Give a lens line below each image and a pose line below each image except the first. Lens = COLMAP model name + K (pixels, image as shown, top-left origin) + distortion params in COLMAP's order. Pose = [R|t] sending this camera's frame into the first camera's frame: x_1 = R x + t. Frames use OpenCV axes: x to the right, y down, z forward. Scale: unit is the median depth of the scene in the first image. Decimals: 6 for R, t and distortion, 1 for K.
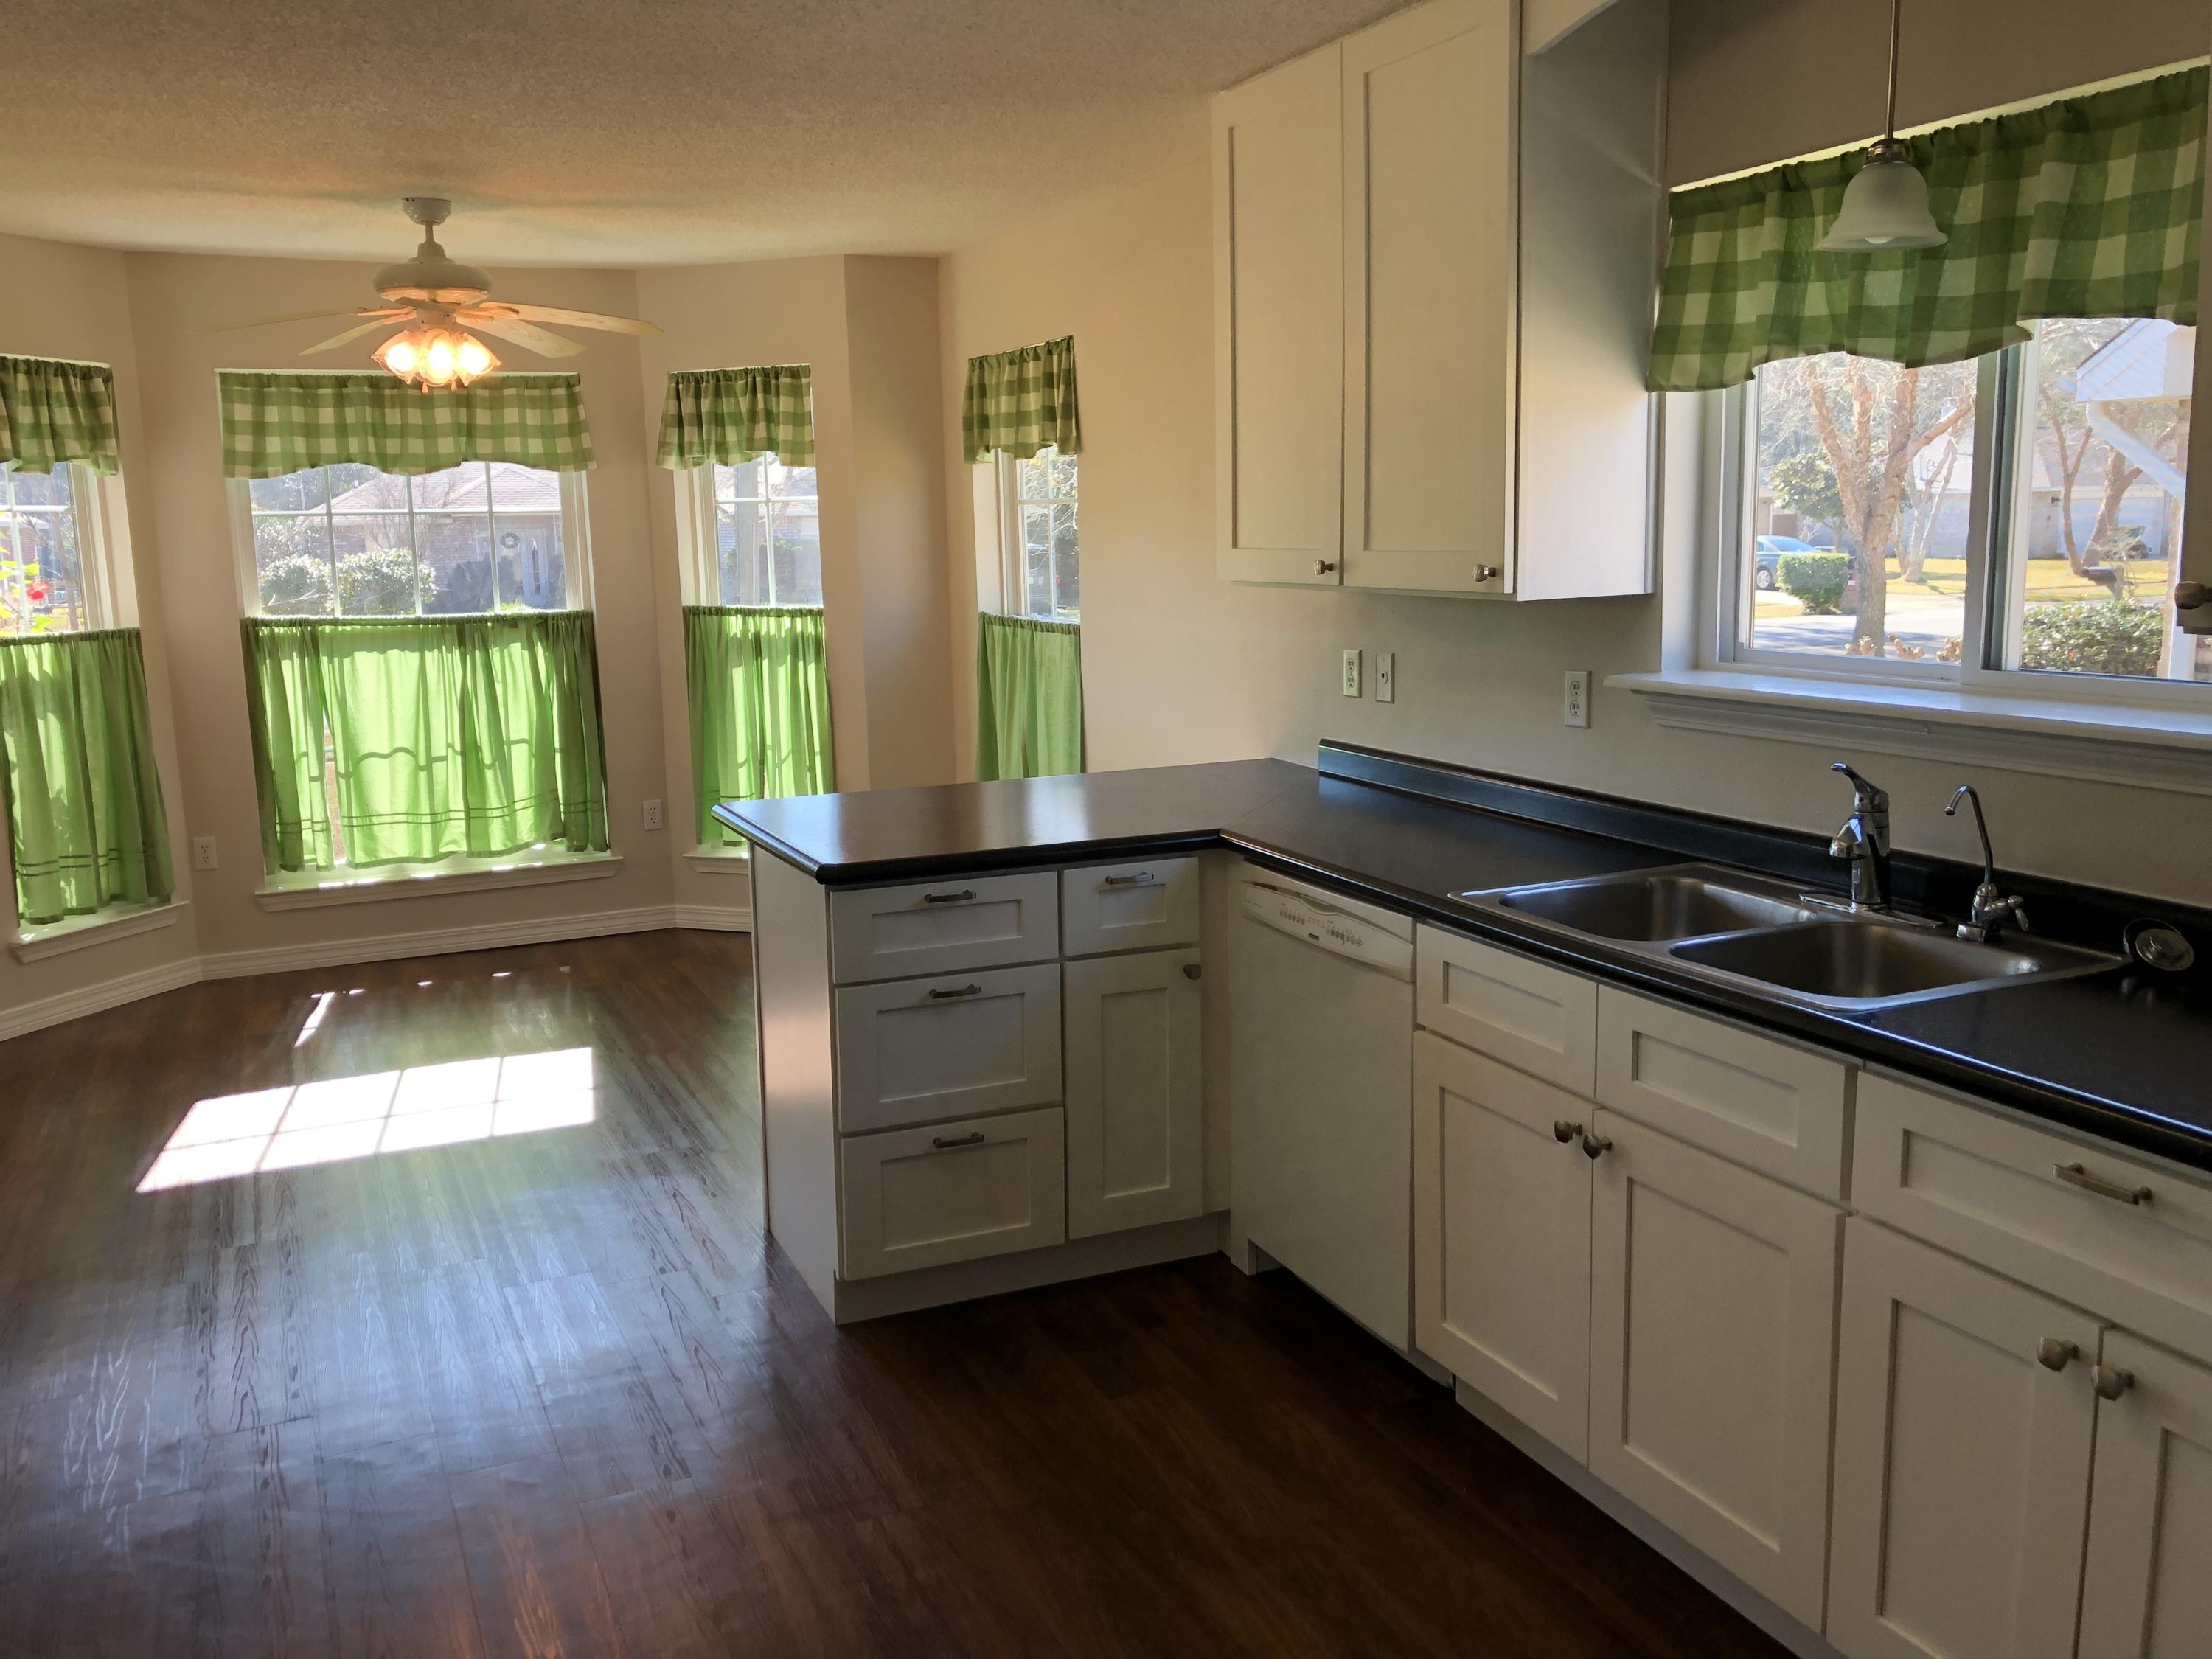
lens RADIAL K [[1813.3, 0, 1108.2], [0, 1813.3, 830.5], [0, 0, 1]] dist [0.028160, -0.034496]
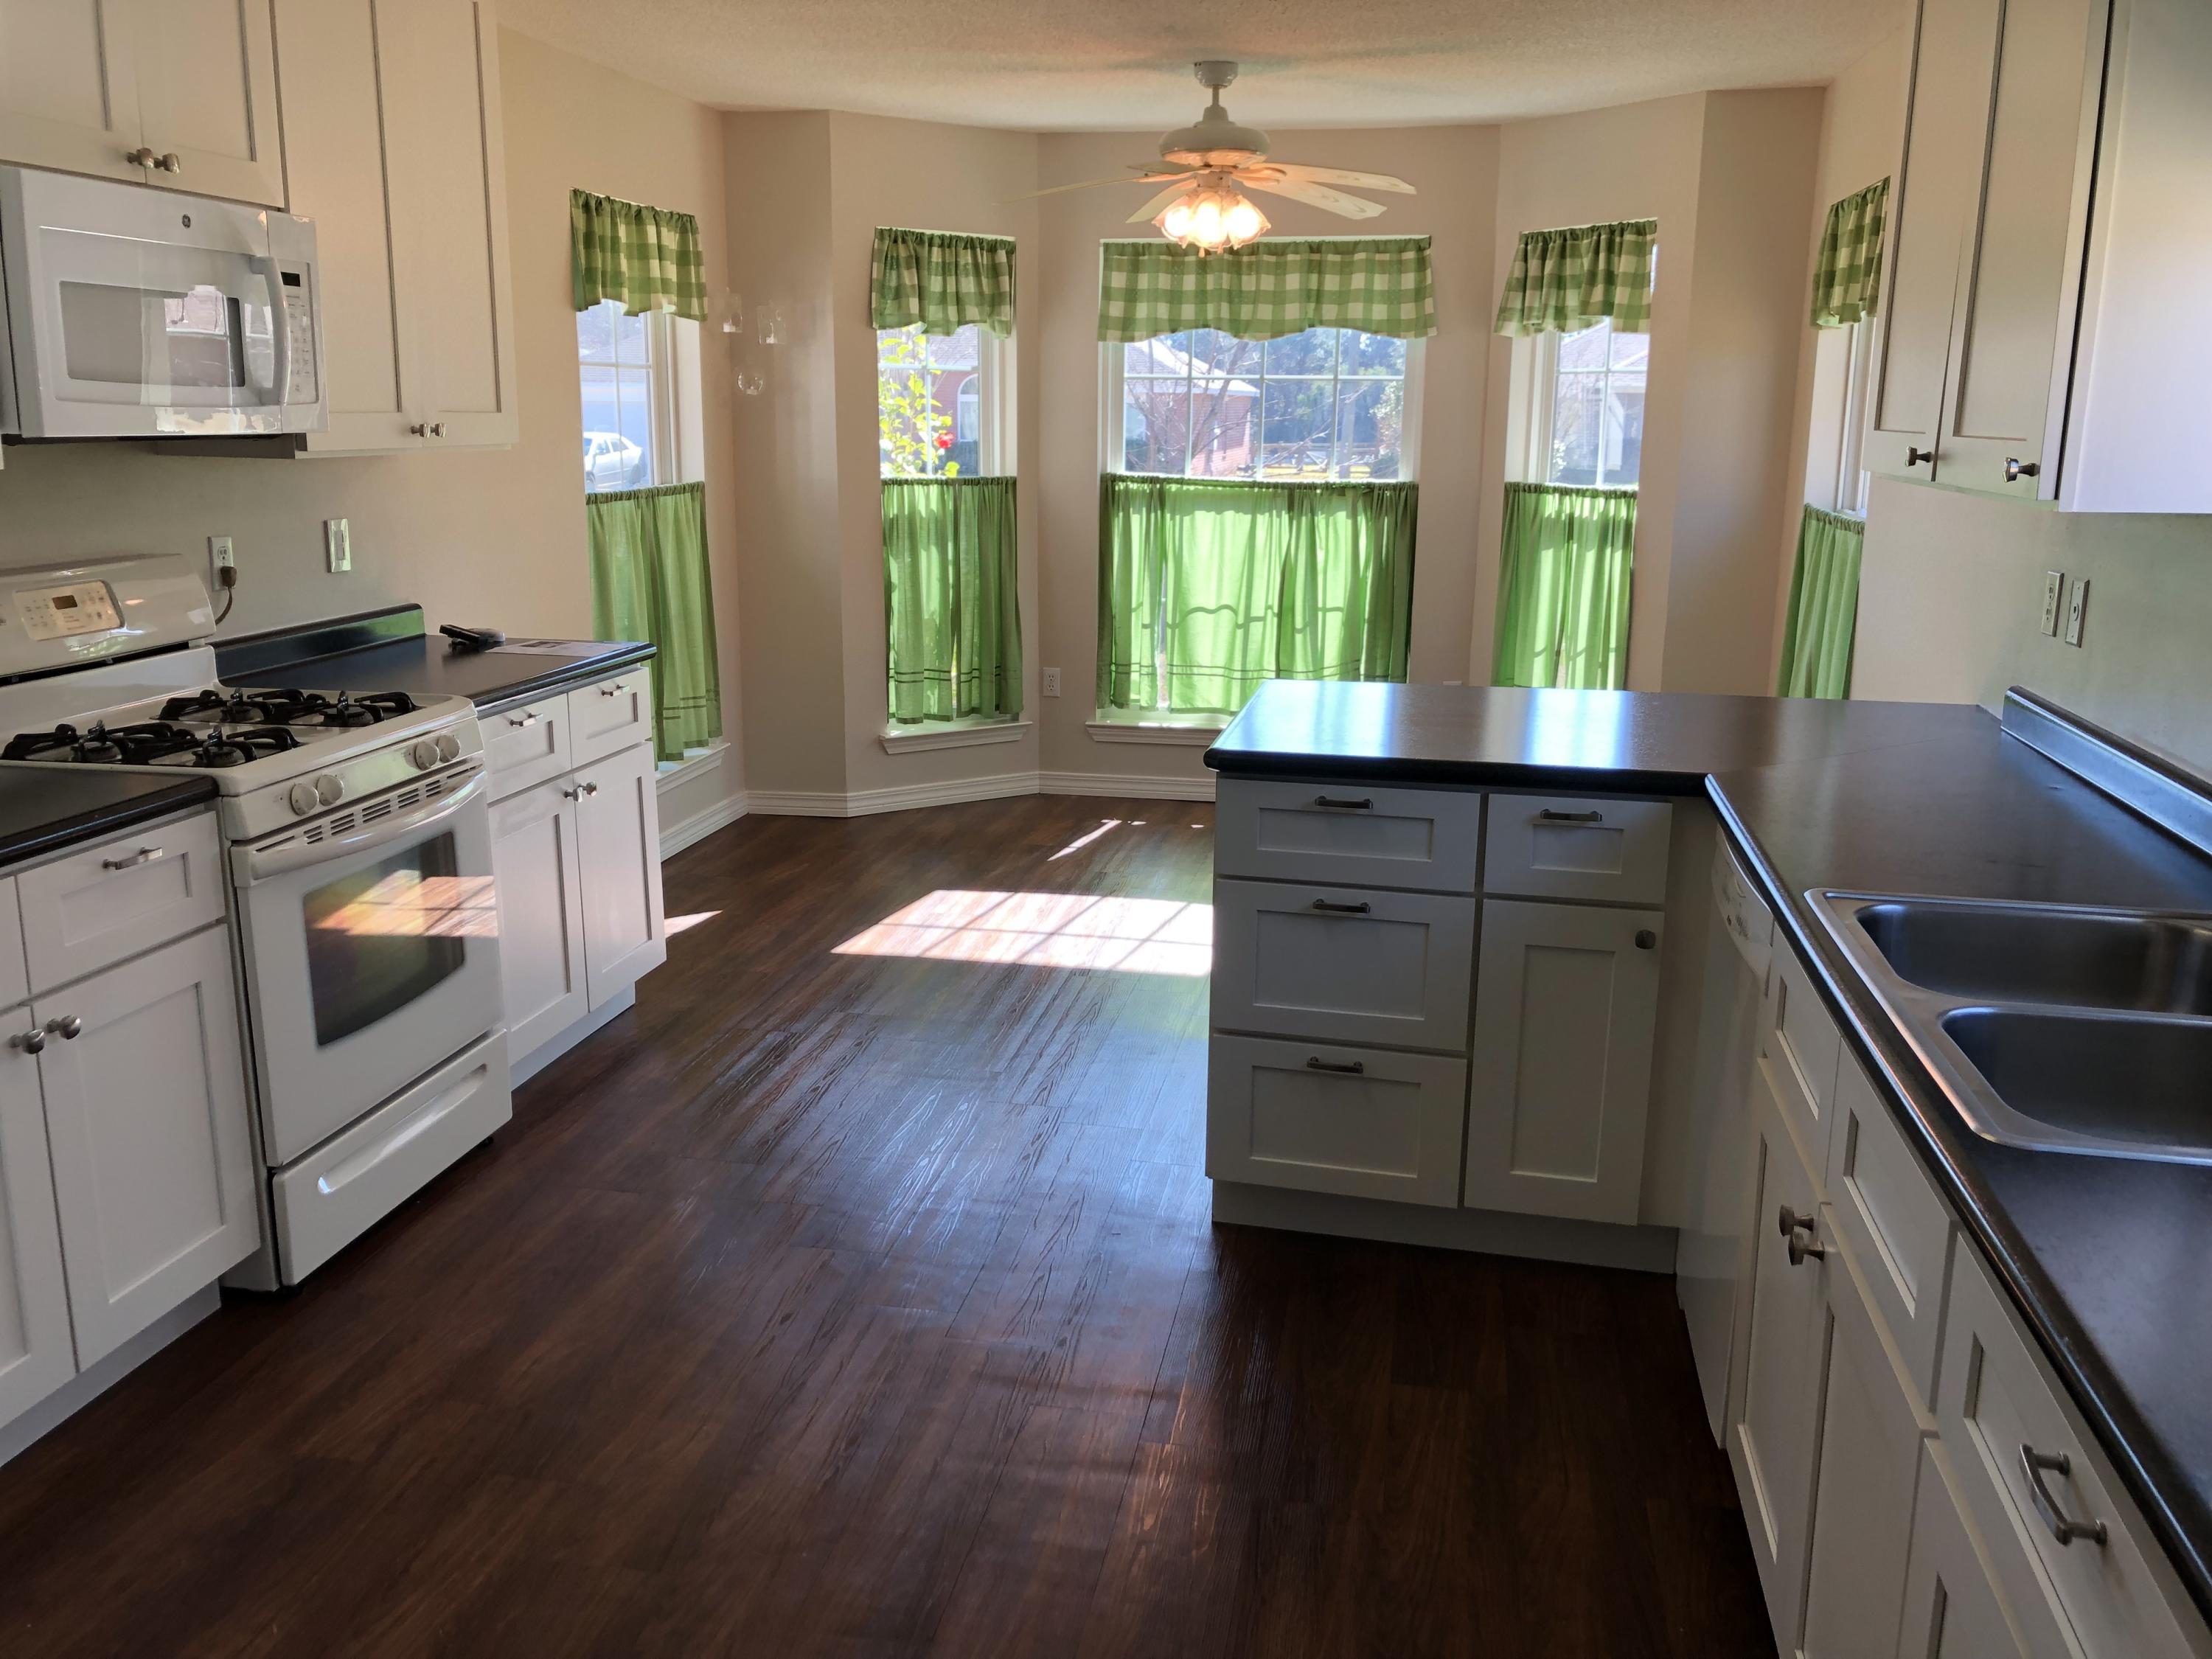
lens RADIAL K [[1813.3, 0, 1101.8], [0, 1813.3, 850.7], [0, 0, 1]] dist [0.028160, -0.034496]
pose [[0.805006, 0.167333, -0.569180, 0.189314], [-0.124966, 0.985700, 0.113043, -0.015479], [0.579956, -0.019872, 0.814405, 0.103509]]
